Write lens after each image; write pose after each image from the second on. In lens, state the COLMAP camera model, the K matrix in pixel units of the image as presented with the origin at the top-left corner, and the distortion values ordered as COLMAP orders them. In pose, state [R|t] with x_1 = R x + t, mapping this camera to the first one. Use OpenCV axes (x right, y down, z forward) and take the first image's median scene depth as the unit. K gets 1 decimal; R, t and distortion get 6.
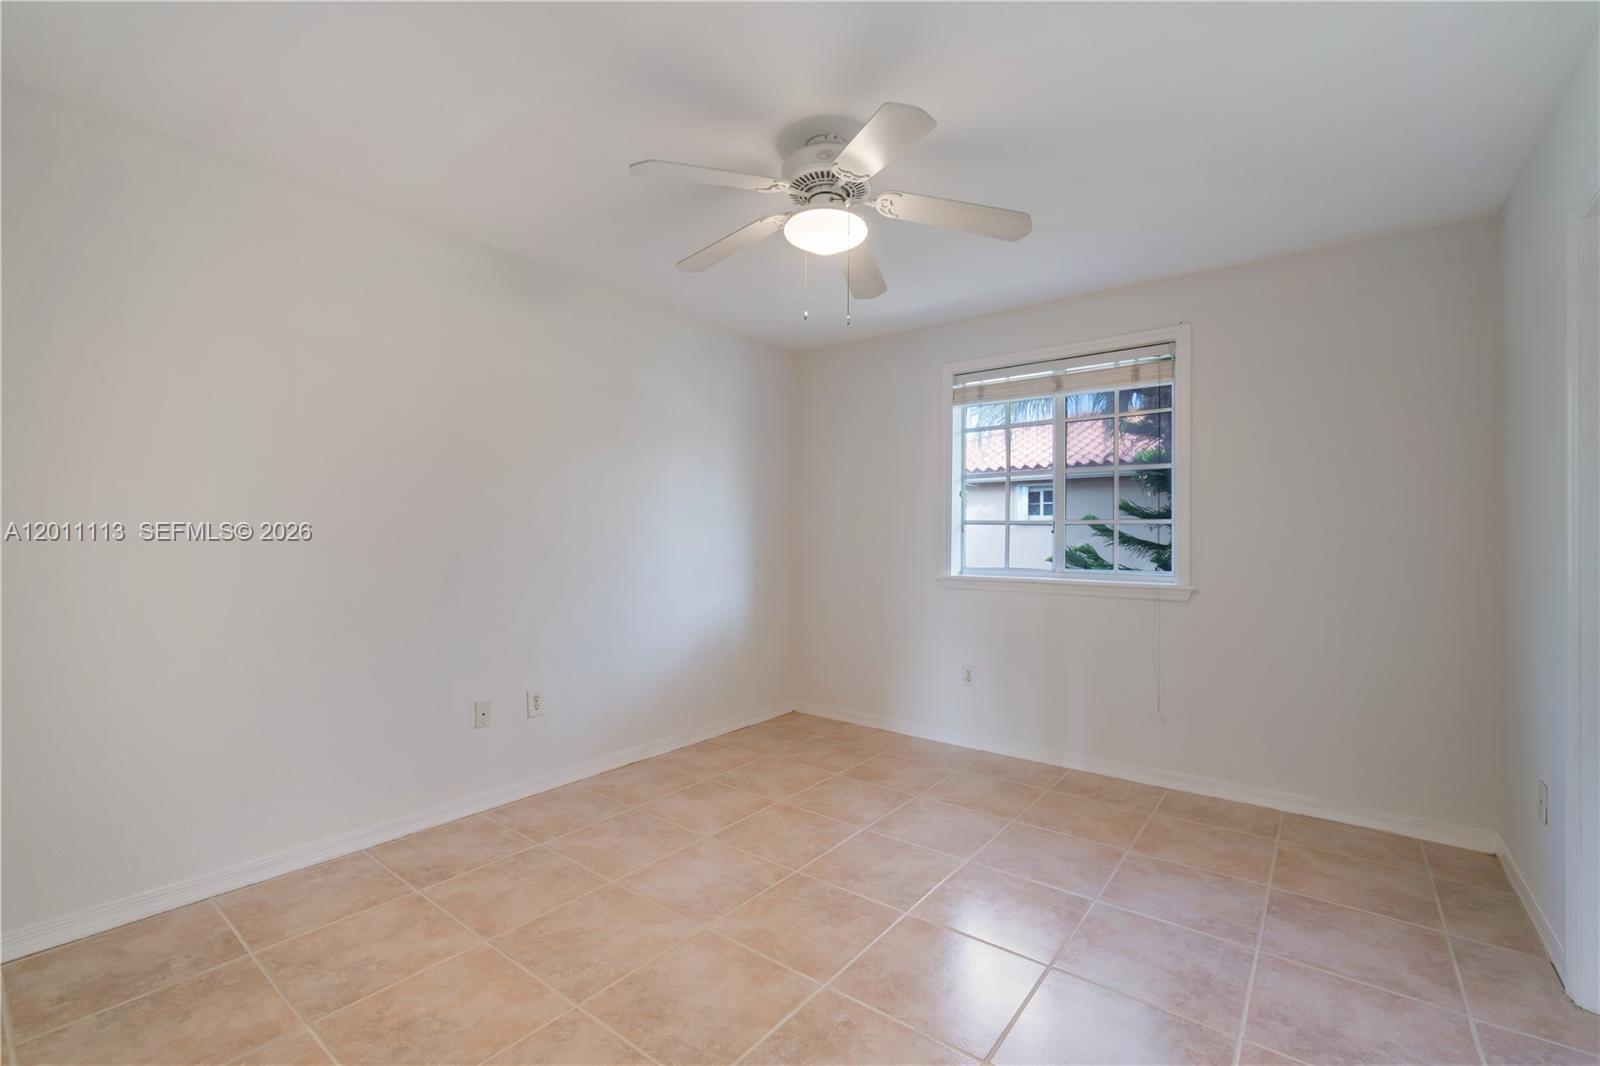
lens RADIAL K [[700.4, 0, 799.7], [0, 700.4, 535.9], [0, 0, 1]] dist [-0.008079, 0.001148]
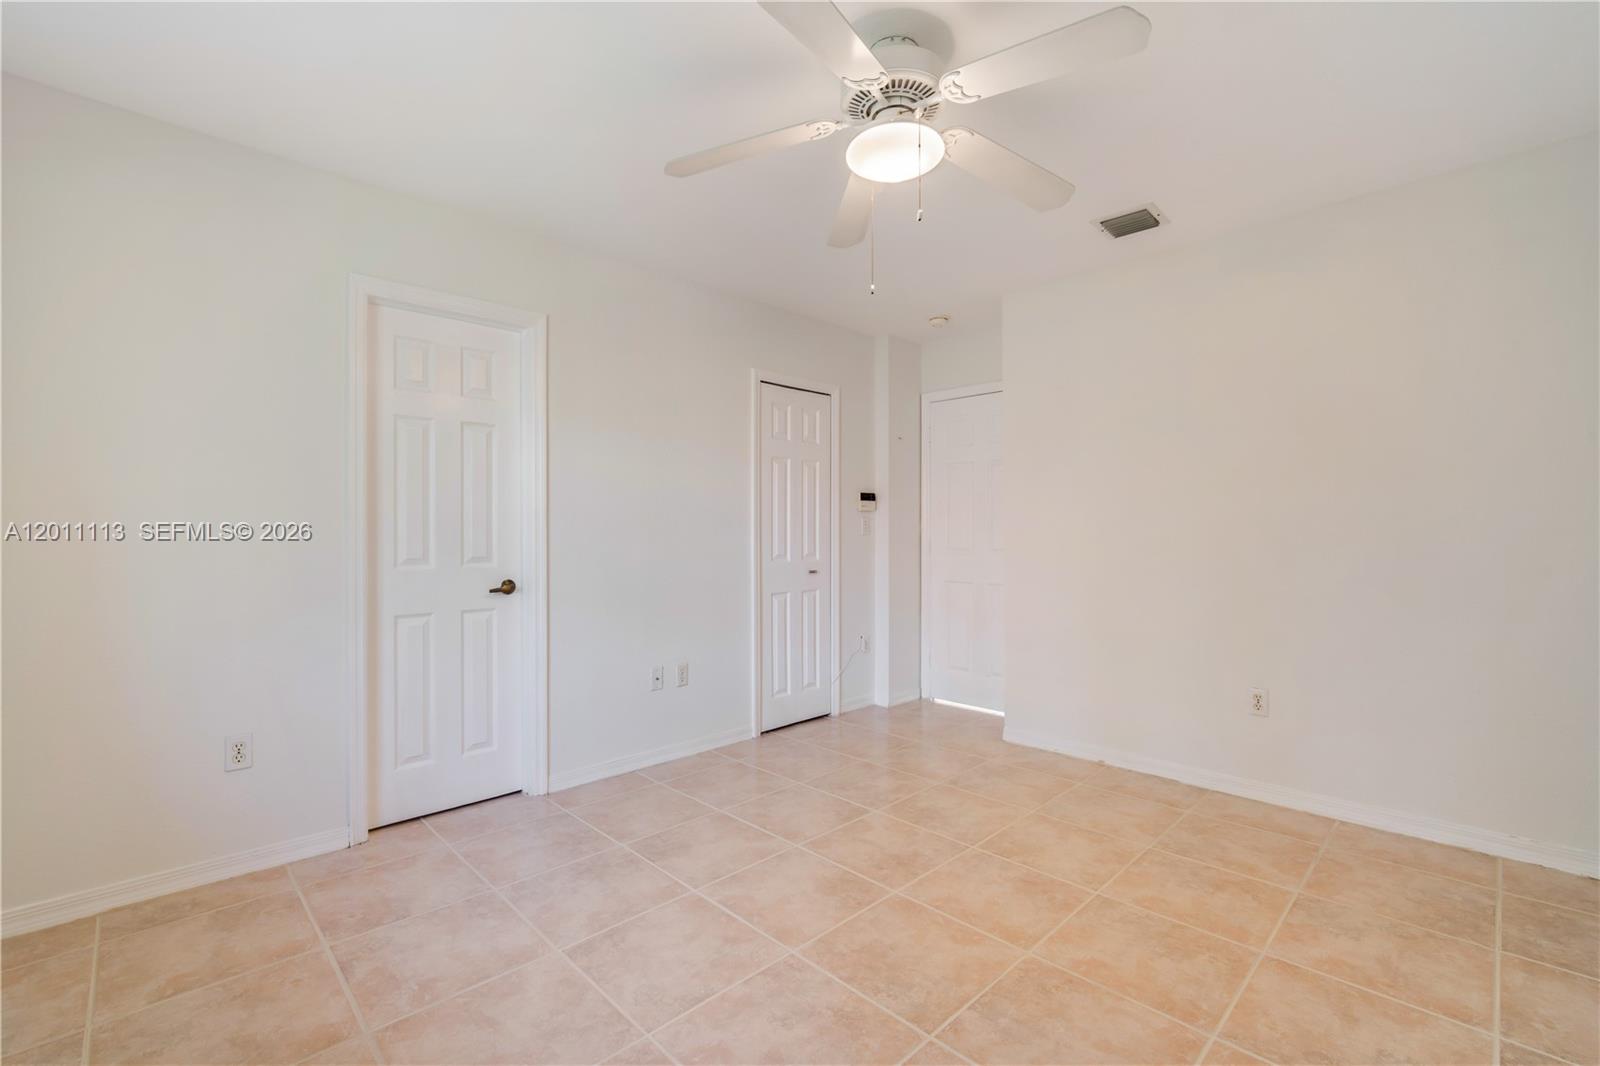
lens RADIAL K [[700.4, 0, 798.7], [0, 700.4, 533.0], [0, 0, 1]] dist [-0.008079, 0.001148]
pose [[-0.990399, -0.005116, 0.138145, 0.033374], [-0.005352, 0.999985, -0.001335, 0.031527], [-0.138136, -0.002062, -0.990411, 1.958589]]
